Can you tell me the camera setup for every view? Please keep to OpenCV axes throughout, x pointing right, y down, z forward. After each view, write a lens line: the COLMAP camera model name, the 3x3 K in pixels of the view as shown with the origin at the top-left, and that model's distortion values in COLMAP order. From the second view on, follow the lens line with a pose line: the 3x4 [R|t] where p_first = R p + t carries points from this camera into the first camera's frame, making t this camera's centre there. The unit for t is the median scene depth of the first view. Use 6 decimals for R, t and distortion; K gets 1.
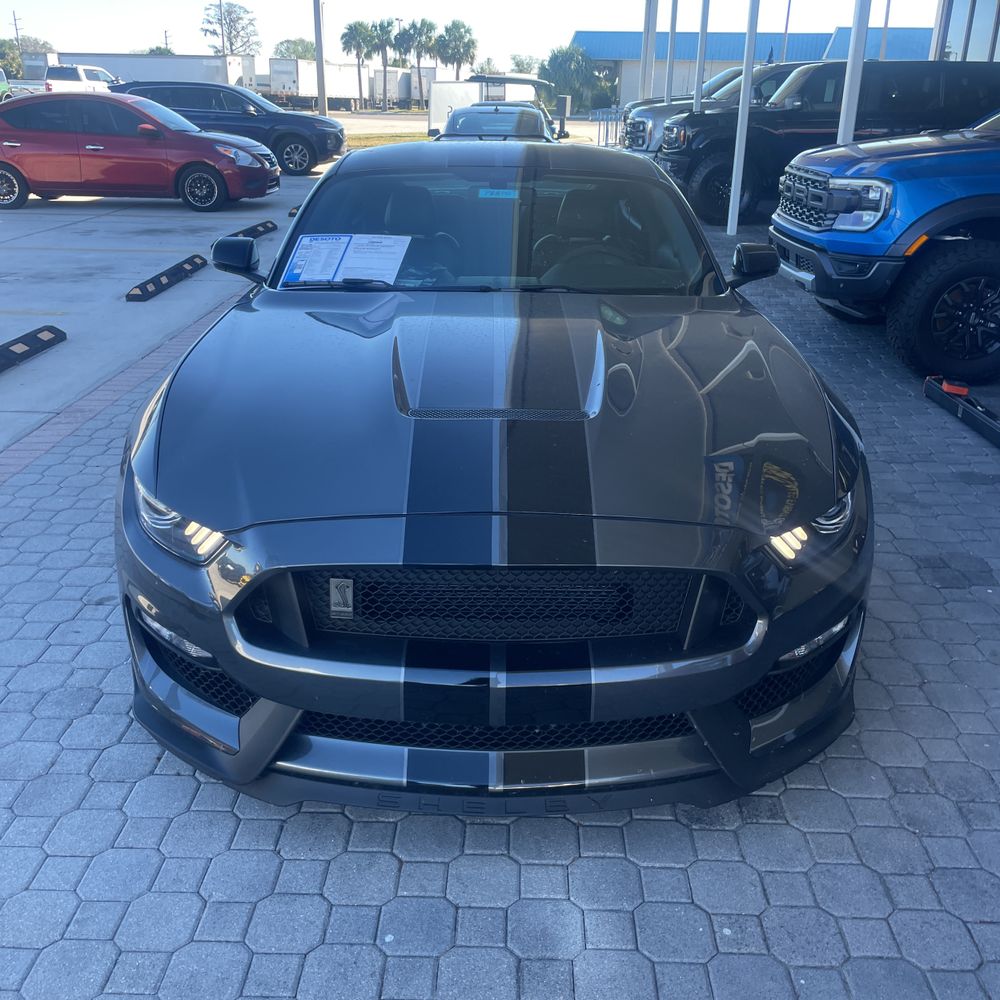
lens RADIAL K [[1015.7, 0, 499.6], [0, 1015.7, 480.3], [0, 0, 1]] dist [0.084784, -0.120026]
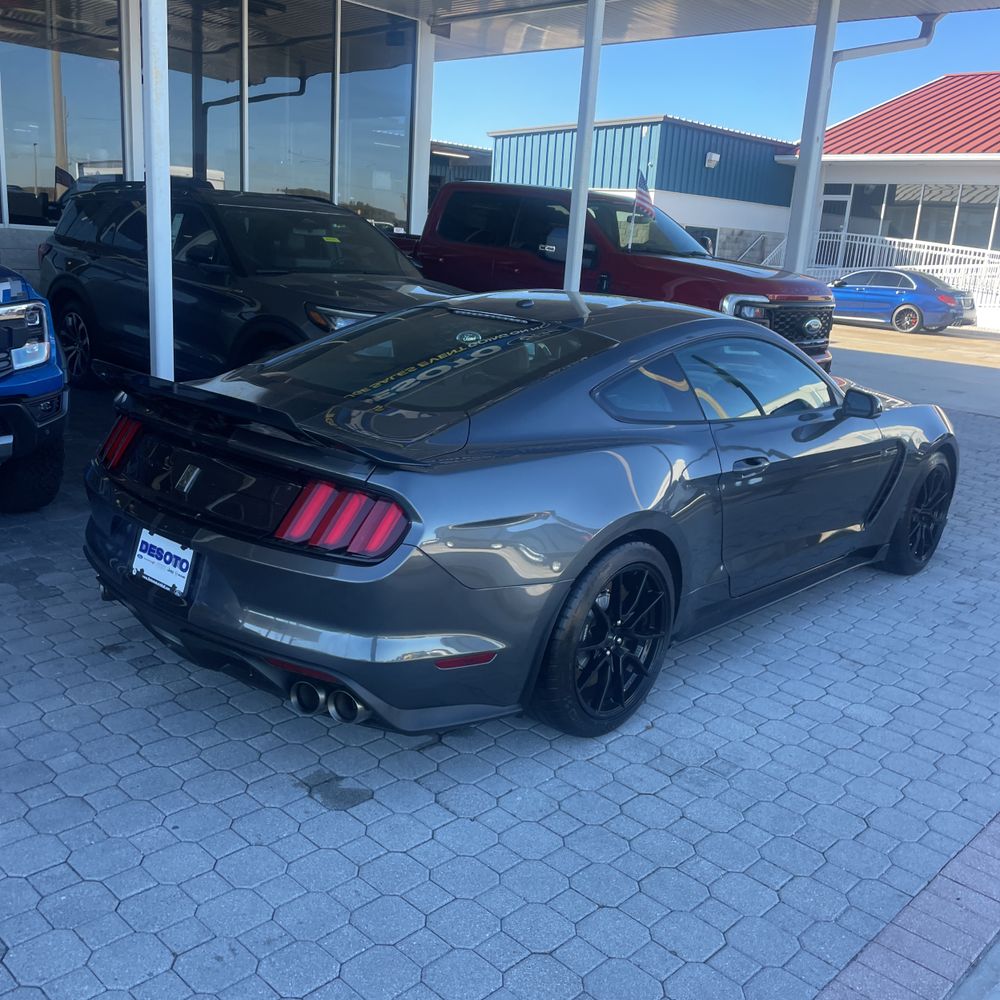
lens RADIAL K [[1015.7, 0, 499.6], [0, 1015.7, 480.3], [0, 0, 1]] dist [0.084784, -0.120026]
pose [[-0.732727, -0.223783, 0.642676, -0.529413], [0.162801, 0.859322, 0.484832, -0.569958], [-0.660763, 0.459877, -0.593216, 1.462484]]
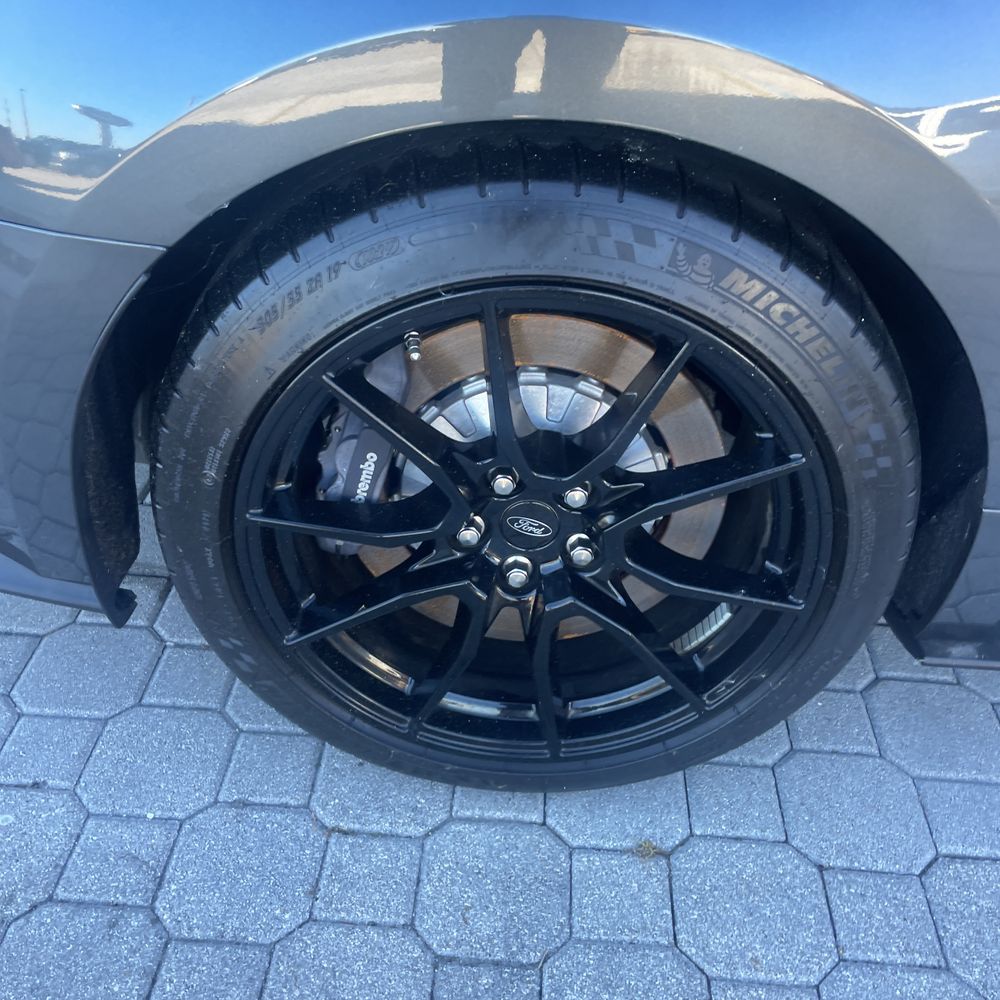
lens RADIAL K [[1008.5, 0, 510.5], [0, 1008.5, 508.9], [0, 0, 1]] dist [0.091267, -0.120826]
pose [[0.037774, -0.597575, 0.800923, -0.325900], [0.316146, 0.767473, 0.557707, -0.258063], [-0.947958, 0.232142, 0.217912, 1.033263]]
